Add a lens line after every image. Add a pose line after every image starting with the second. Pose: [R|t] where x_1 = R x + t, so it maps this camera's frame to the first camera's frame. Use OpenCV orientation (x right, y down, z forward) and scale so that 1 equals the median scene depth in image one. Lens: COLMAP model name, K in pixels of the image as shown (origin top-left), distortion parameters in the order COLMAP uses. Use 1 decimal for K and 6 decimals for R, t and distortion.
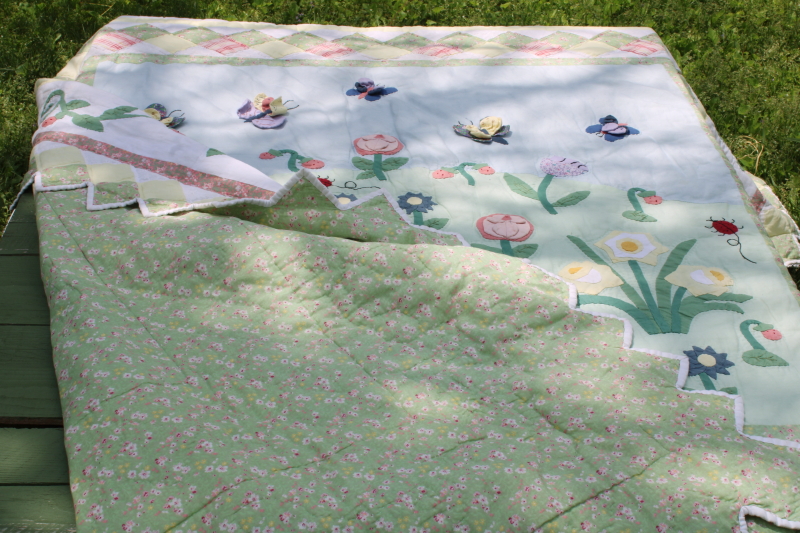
lens RADIAL K [[1222.6, 0, 408.3], [0, 1222.6, 272.7], [0, 0, 1]] dist [-0.019375, 0.000000]
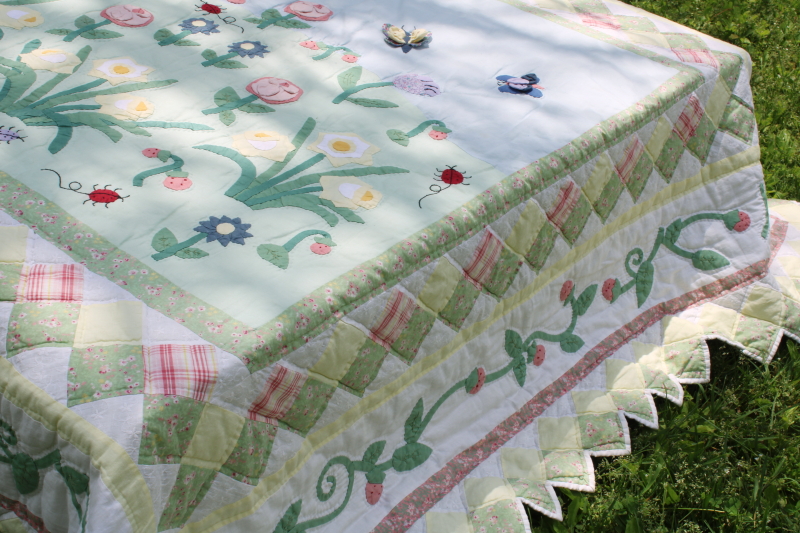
lens RADIAL K [[1222.6, 0, 395.4], [0, 1222.6, 265.1], [0, 0, 1]] dist [-0.019375, 0.000000]
pose [[0.772058, 0.425747, -0.471874, 0.655264], [-0.437746, 0.894498, 0.090839, -0.040287], [0.460765, 0.136428, 0.876974, 0.167689]]
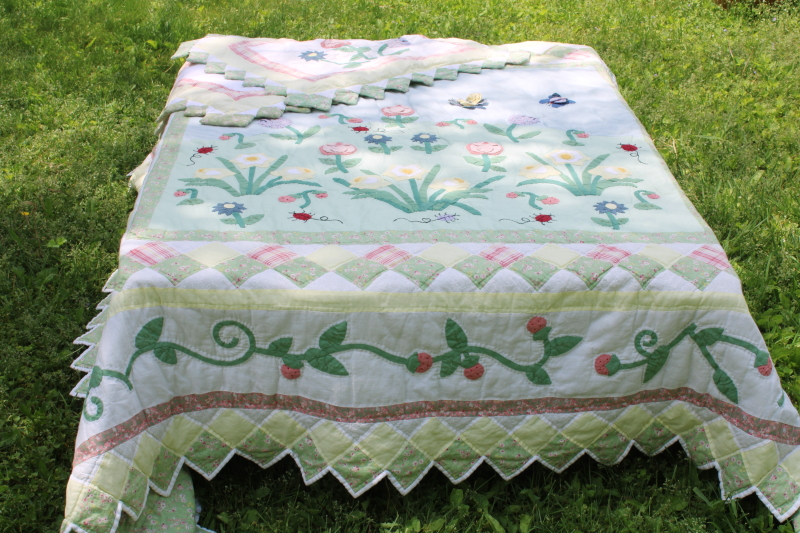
lens RADIAL K [[1222.6, 0, 401.3], [0, 1222.6, 261.5], [0, 0, 1]] dist [-0.019375, 0.000000]
pose [[0.999853, -0.016541, 0.004595, -0.032338], [0.016941, 0.993986, -0.108186, 0.251643], [-0.002778, 0.108248, 0.994120, -0.474481]]
